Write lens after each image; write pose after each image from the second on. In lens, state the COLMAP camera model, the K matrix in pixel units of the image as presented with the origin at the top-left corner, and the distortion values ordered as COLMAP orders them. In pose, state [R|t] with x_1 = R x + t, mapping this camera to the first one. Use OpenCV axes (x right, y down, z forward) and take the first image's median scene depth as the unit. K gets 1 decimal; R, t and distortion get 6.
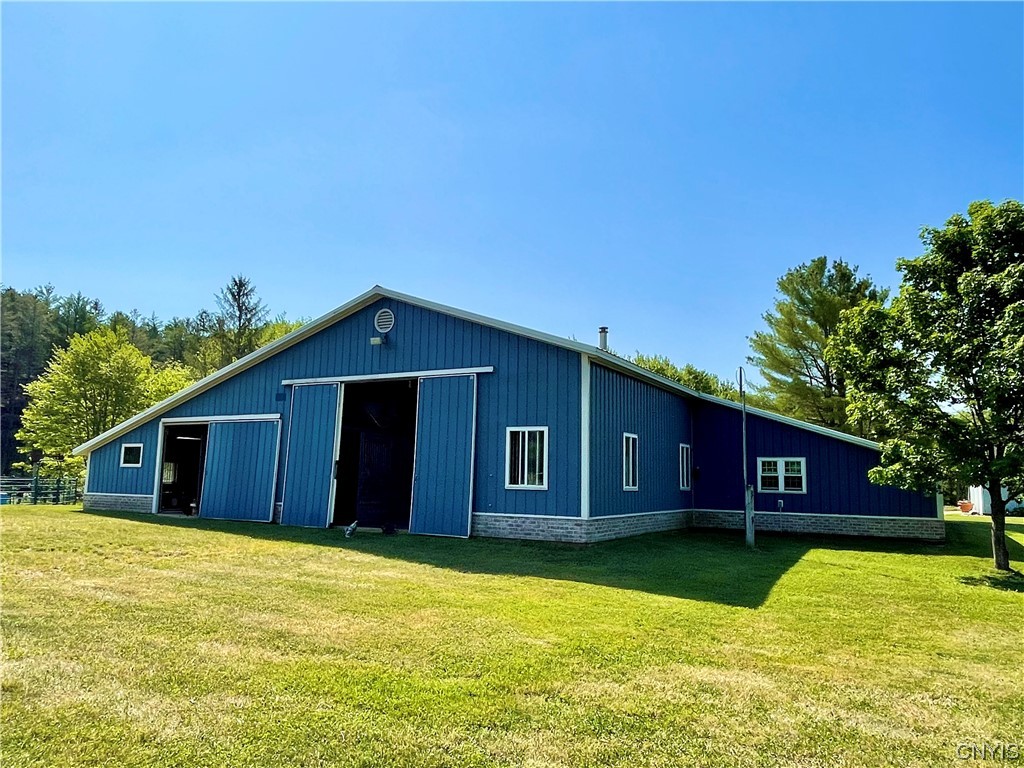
lens RADIAL K [[721.2, 0, 512.0], [0, 721.2, 384.0], [0, 0, 1]] dist [-0.000470, -0.000152]
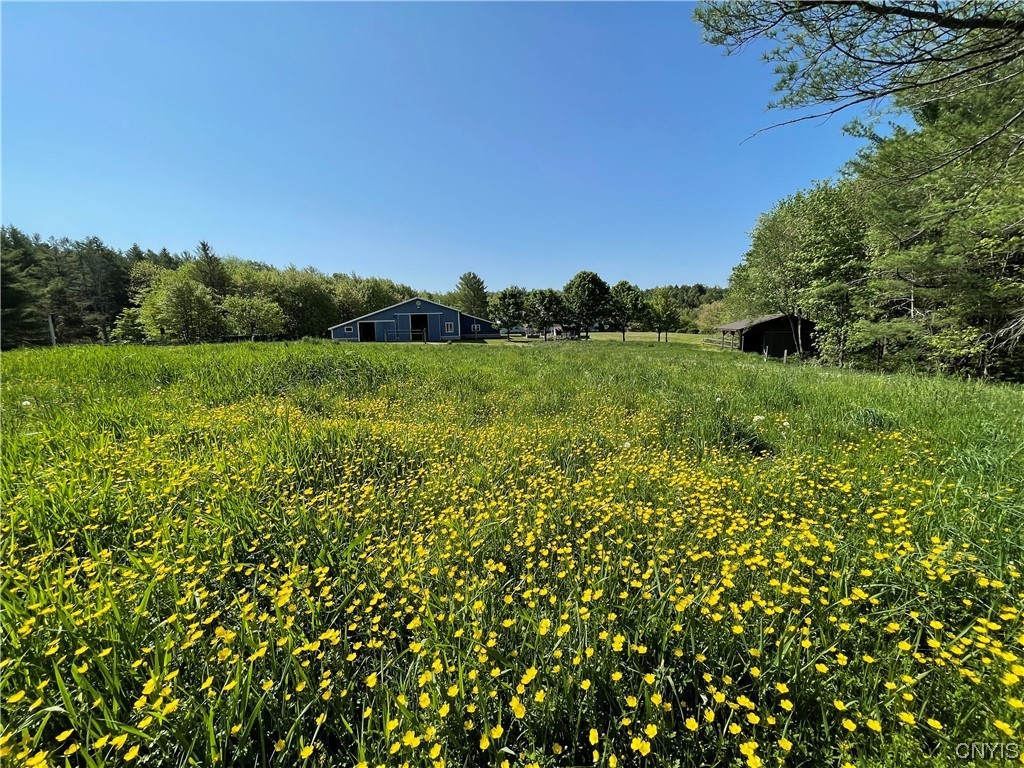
lens RADIAL K [[415.6, 0, 508.0], [0, 415.6, 388.5], [0, 0, 1]] dist [0.000073, 0.000397]
pose [[0.801447, -0.132039, 0.583308, -1.352443], [-0.045979, 0.958835, 0.280217, -0.331322], [-0.596296, -0.251399, 0.762384, -1.718729]]
